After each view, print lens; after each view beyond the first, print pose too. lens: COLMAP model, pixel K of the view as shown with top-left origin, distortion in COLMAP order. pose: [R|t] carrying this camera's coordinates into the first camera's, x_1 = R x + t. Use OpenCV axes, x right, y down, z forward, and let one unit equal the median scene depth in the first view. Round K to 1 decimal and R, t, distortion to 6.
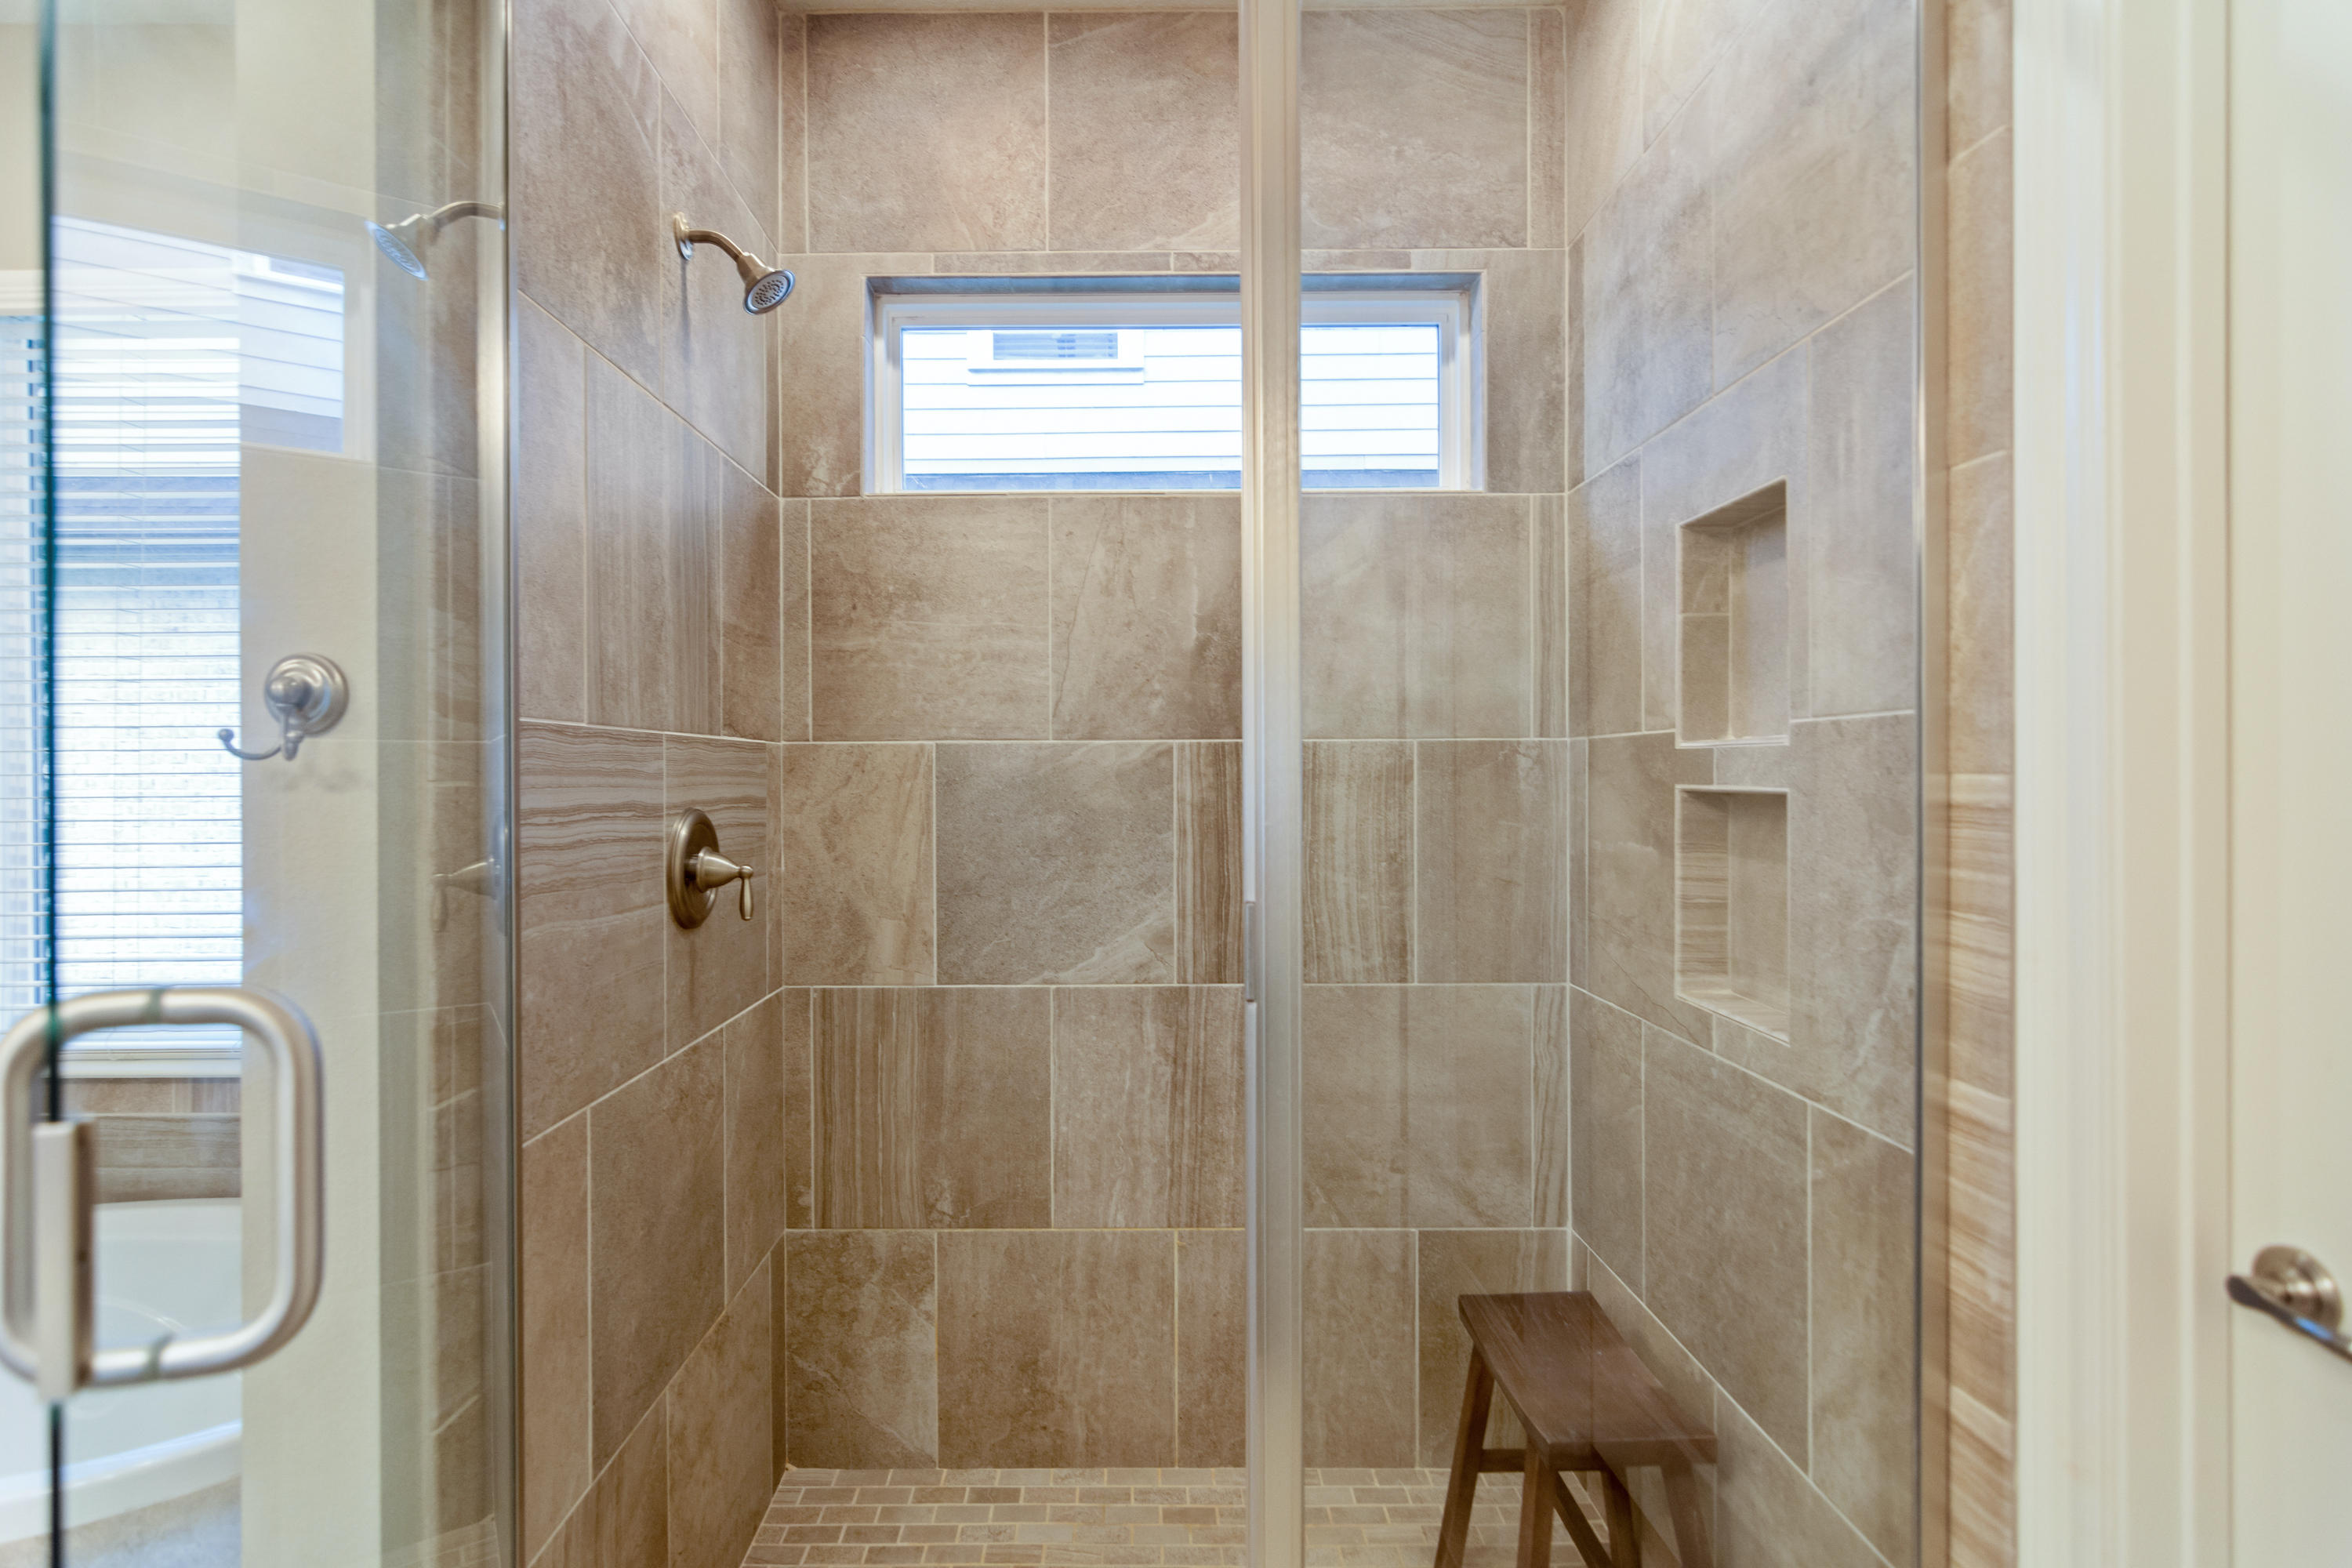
lens RADIAL K [[1129.2, 0, 1085.6], [0, 1129.2, 770.2], [0, 0, 1]] dist [-0.001177, 0.002307]
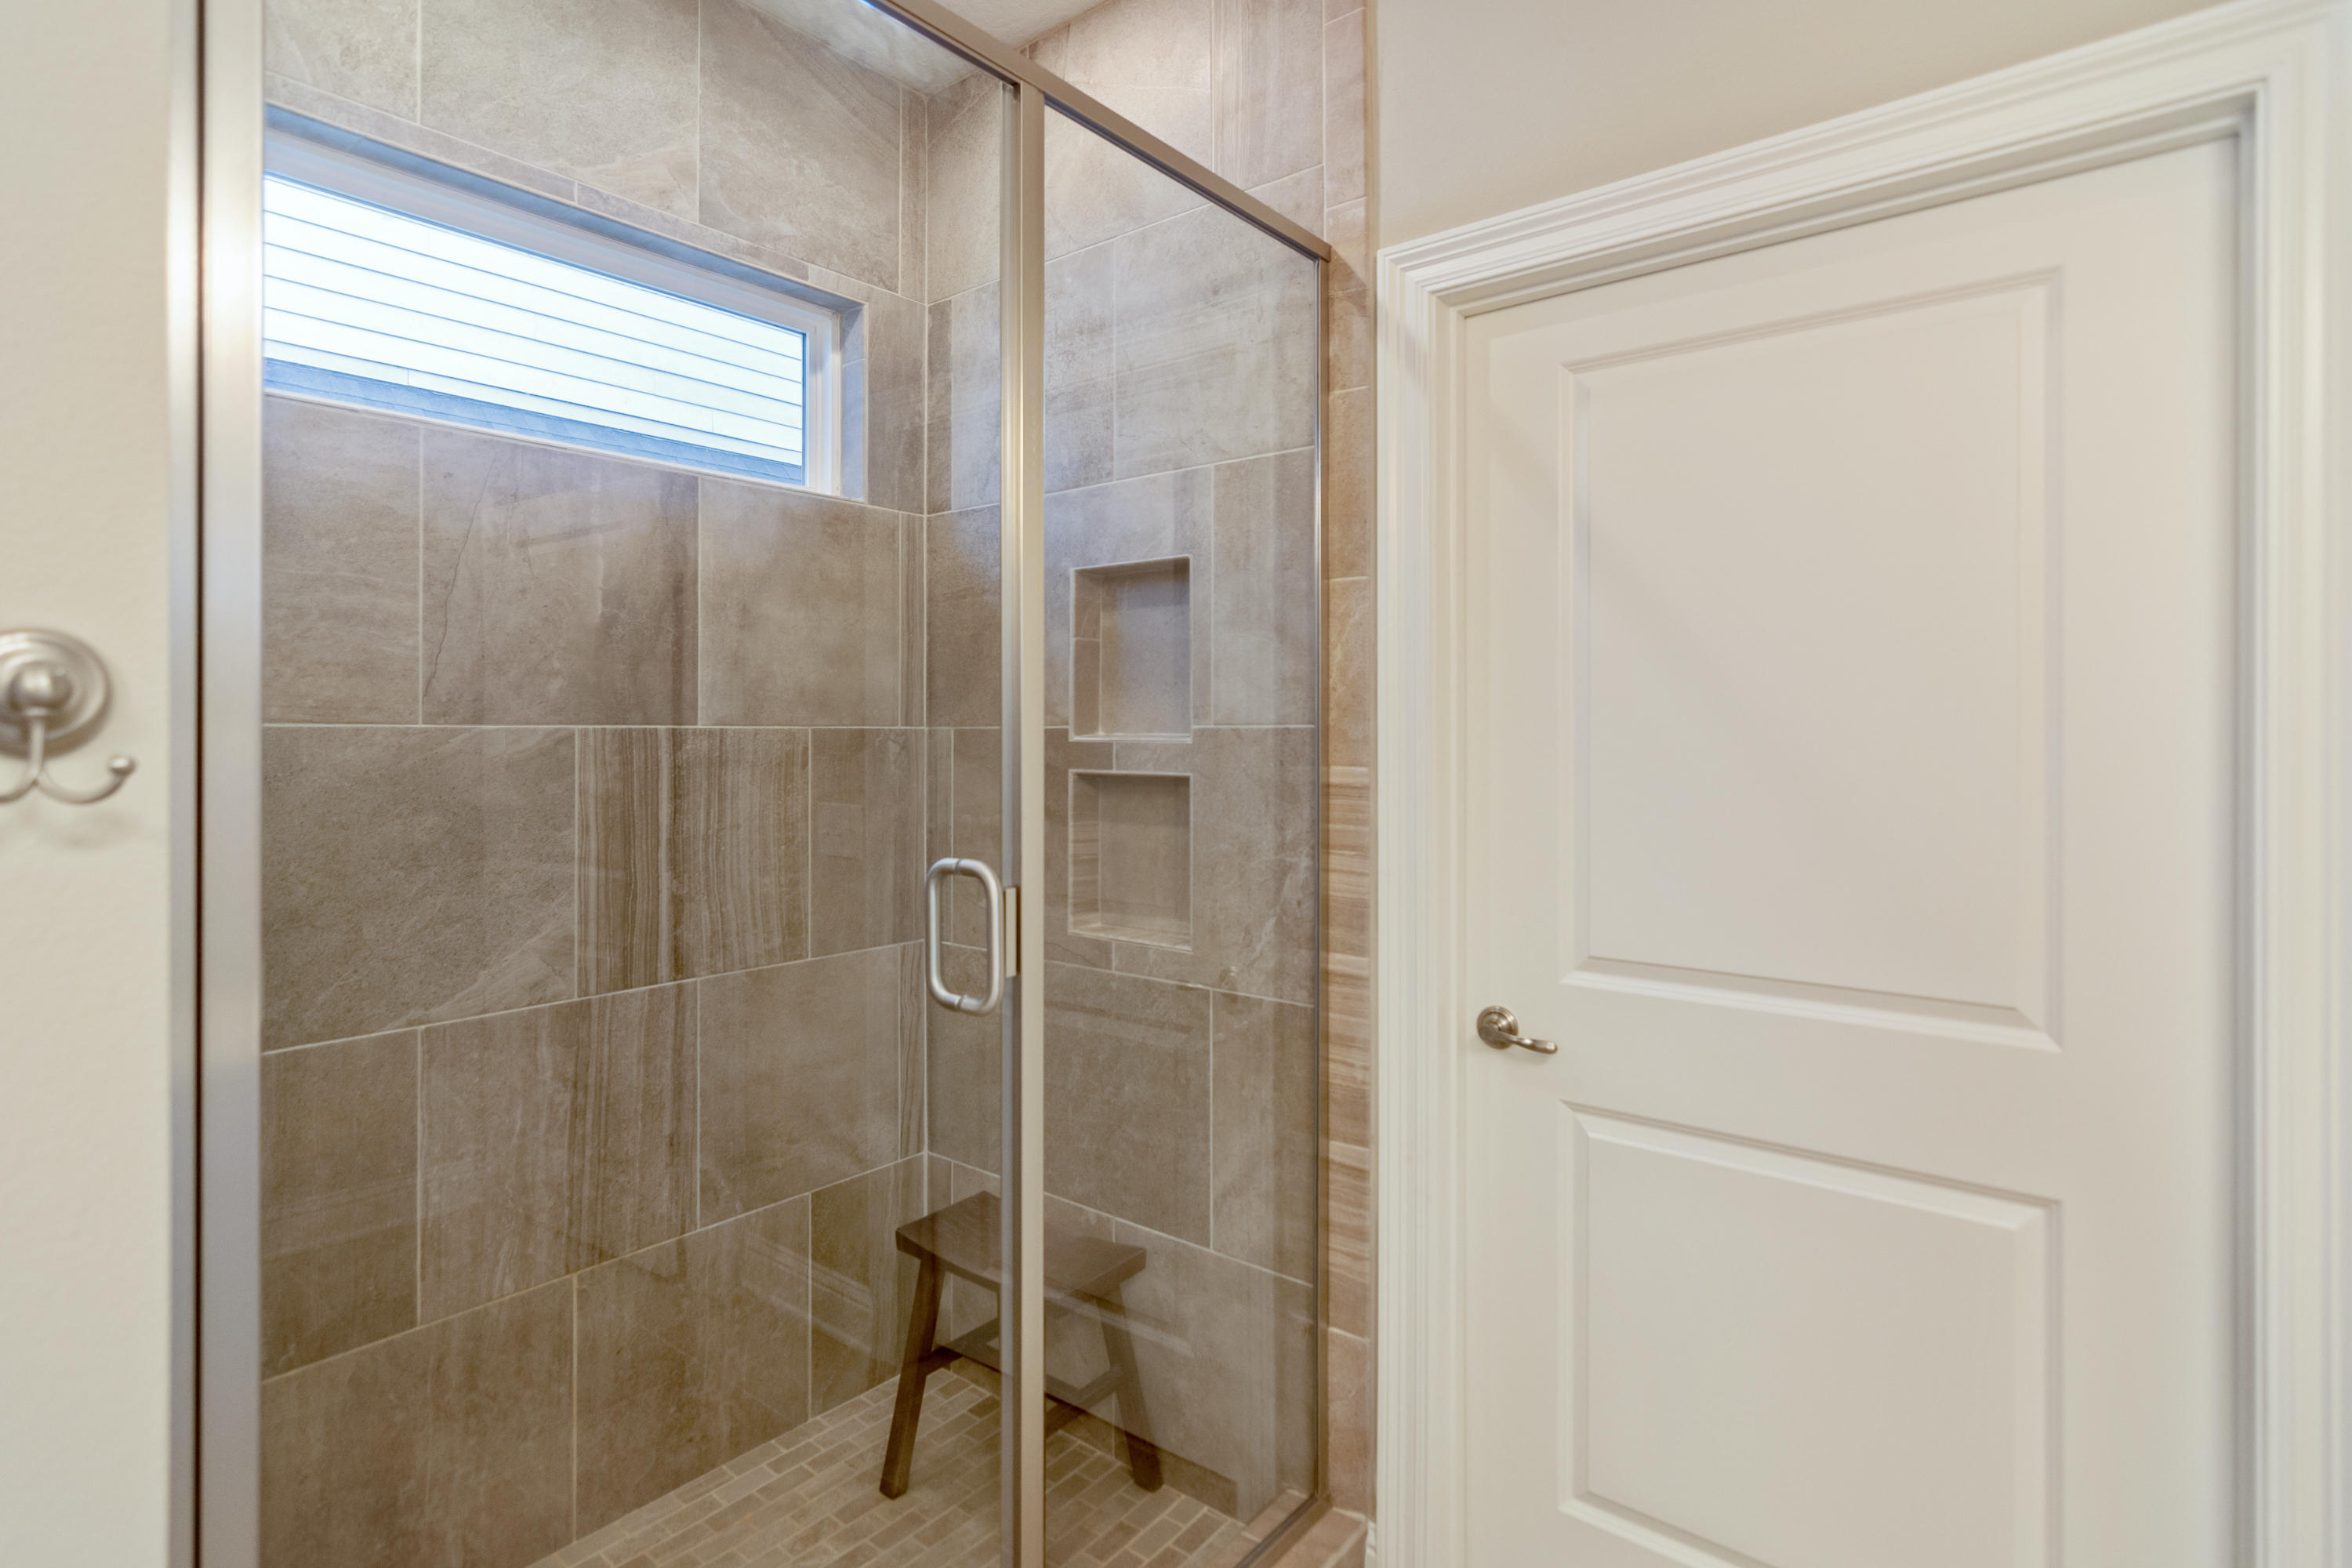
lens RADIAL K [[1129.2, 0, 1191.9], [0, 1129.2, 729.3], [0, 0, 1]] dist [-0.001177, 0.002307]
pose [[0.640186, 0.008694, 0.768171, -0.300571], [-0.002073, 0.999952, -0.009589, -0.016313], [-0.768217, 0.004546, 0.640173, 0.052043]]
